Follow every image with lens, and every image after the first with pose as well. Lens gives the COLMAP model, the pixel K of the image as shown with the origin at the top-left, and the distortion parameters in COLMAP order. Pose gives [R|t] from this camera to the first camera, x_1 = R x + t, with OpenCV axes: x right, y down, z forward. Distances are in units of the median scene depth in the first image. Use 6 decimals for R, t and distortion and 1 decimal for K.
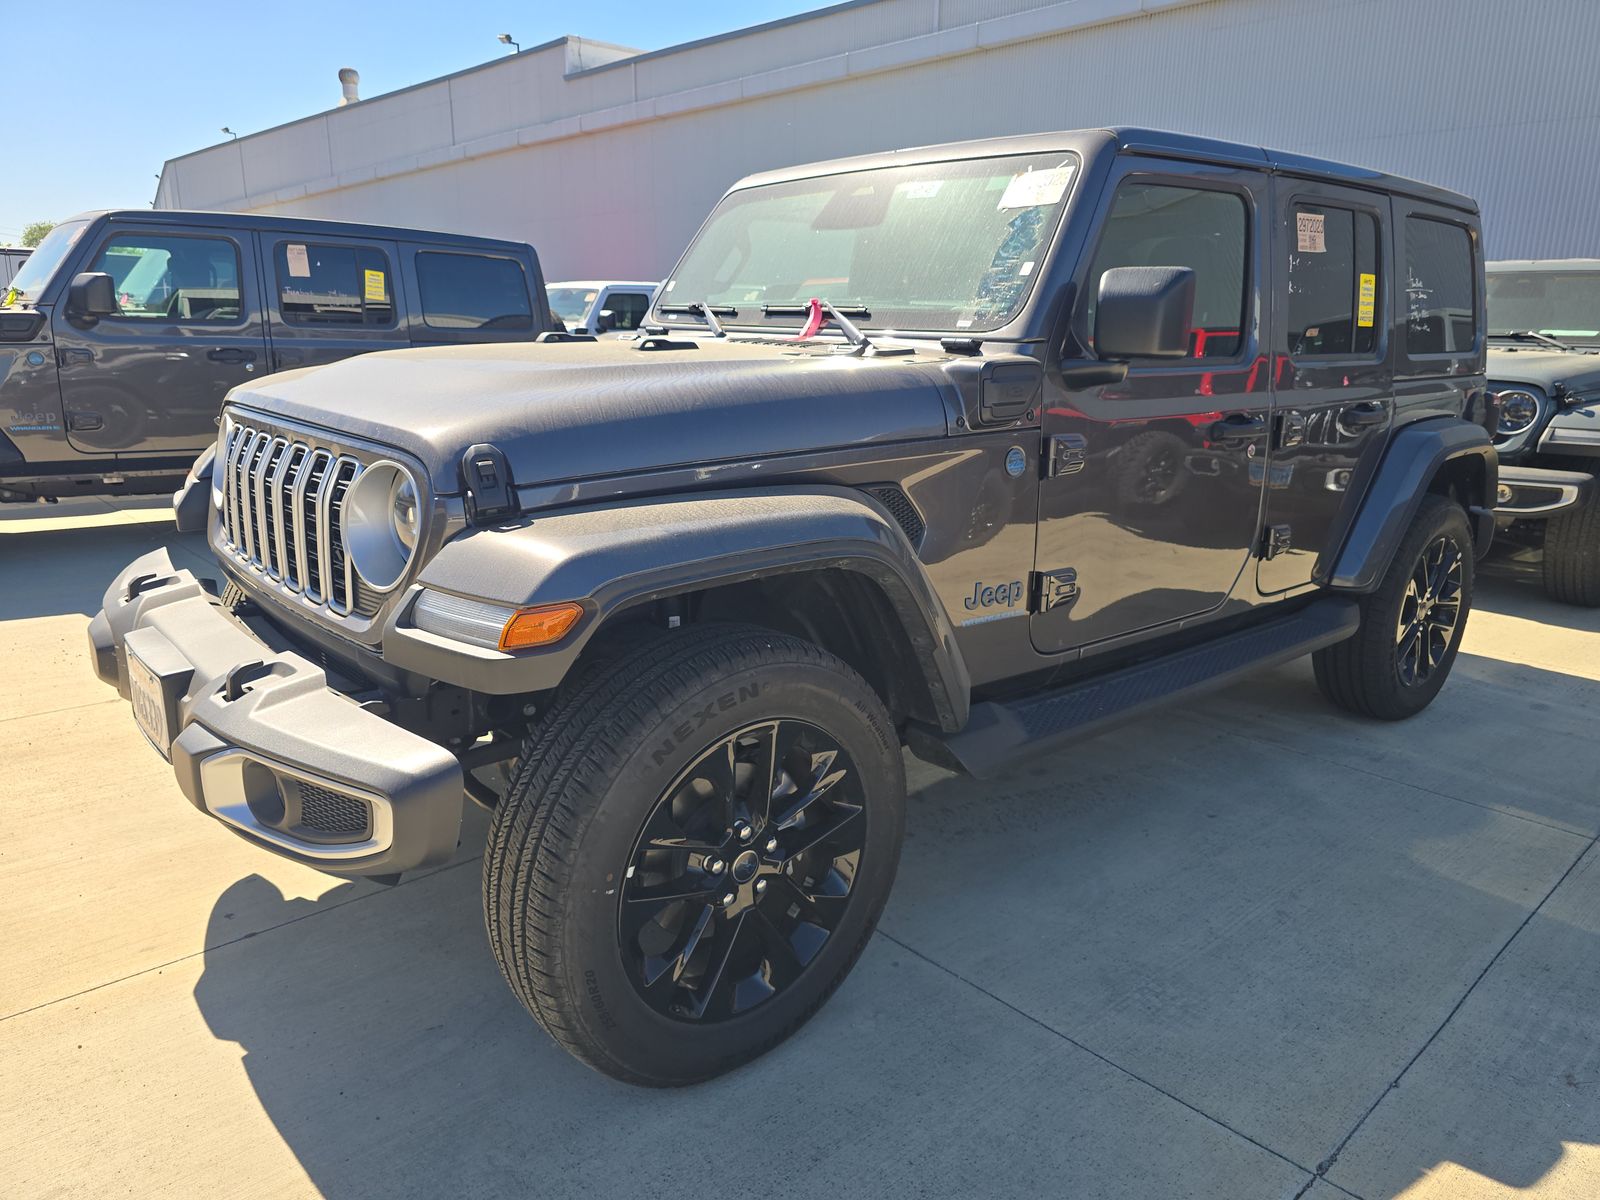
lens RADIAL K [[1049.2, 0, 800.0], [0, 1049.2, 600.0], [0, 0, 1]] dist [0.000205, 0.000265]
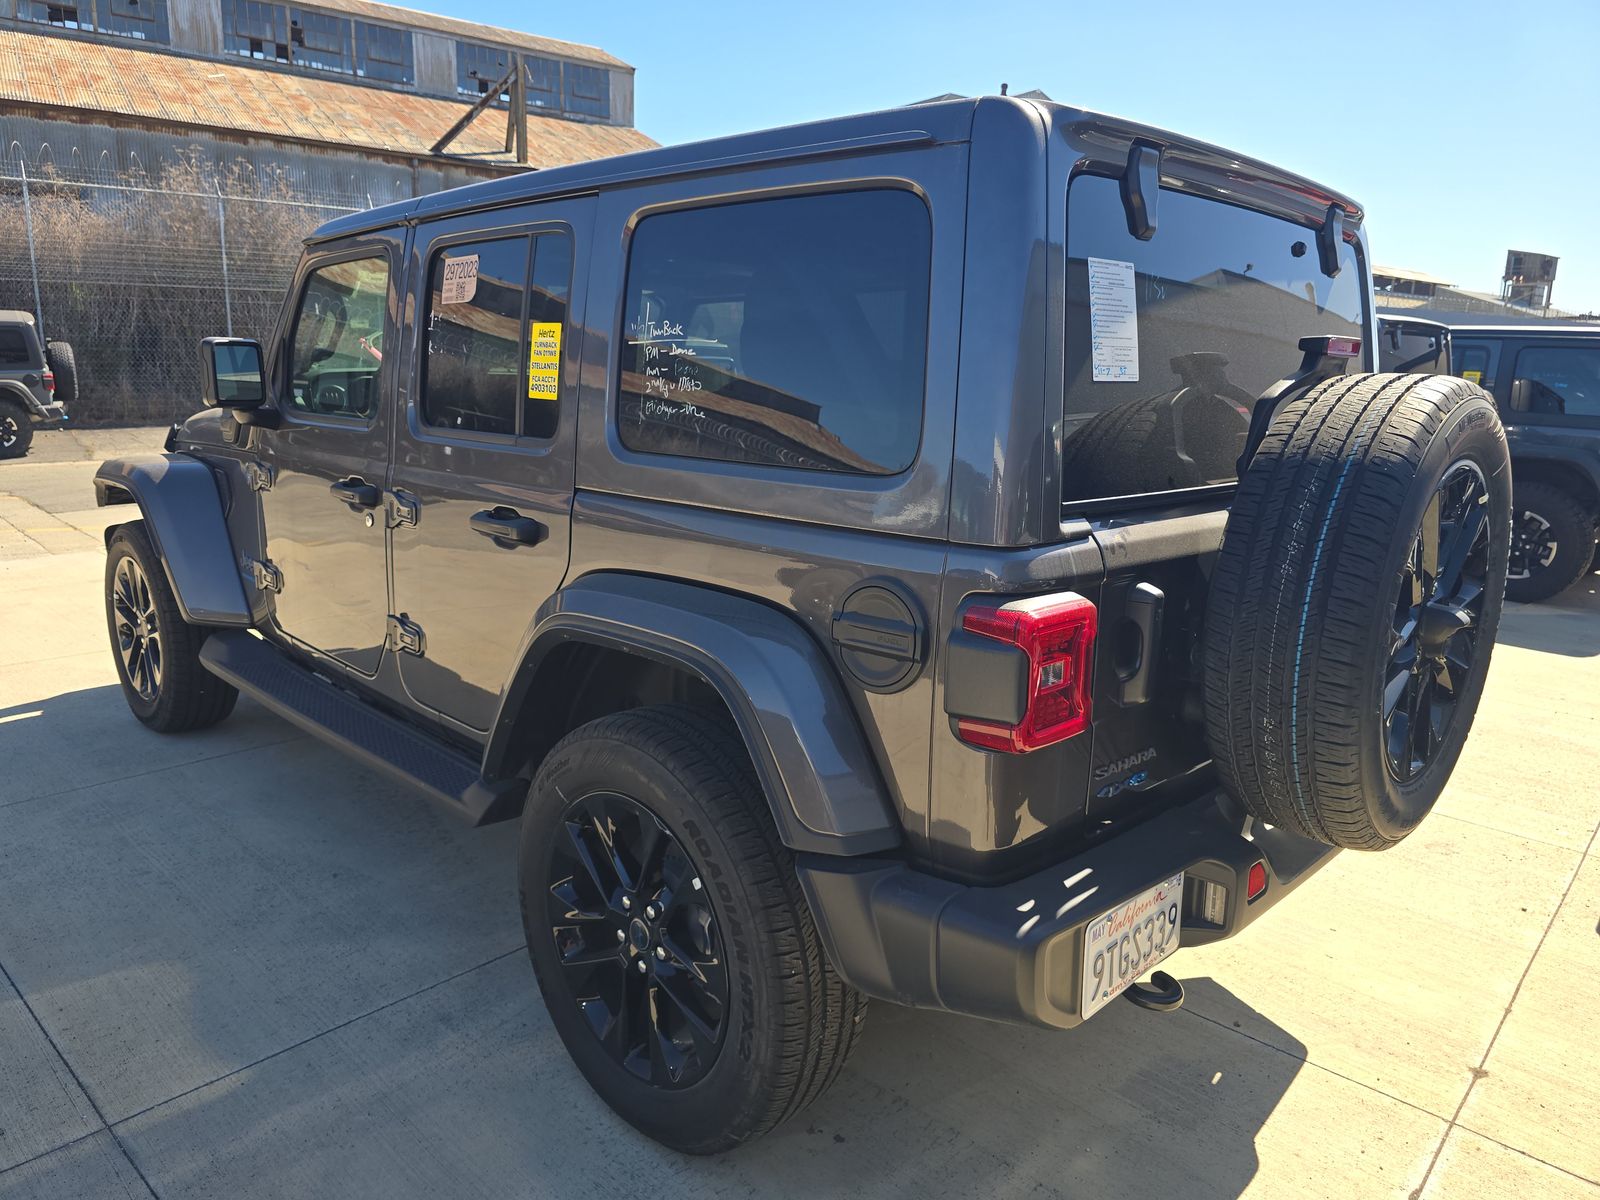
lens RADIAL K [[1084.7, 0, 795.1], [0, 1084.7, 591.2], [0, 0, 1]] dist [0.050516, -0.048354]
pose [[0.084121, 0.190138, -0.978147, 1.274338], [-0.279589, 0.946698, 0.159980, -0.305384], [0.956428, 0.260021, 0.132798, 1.109162]]
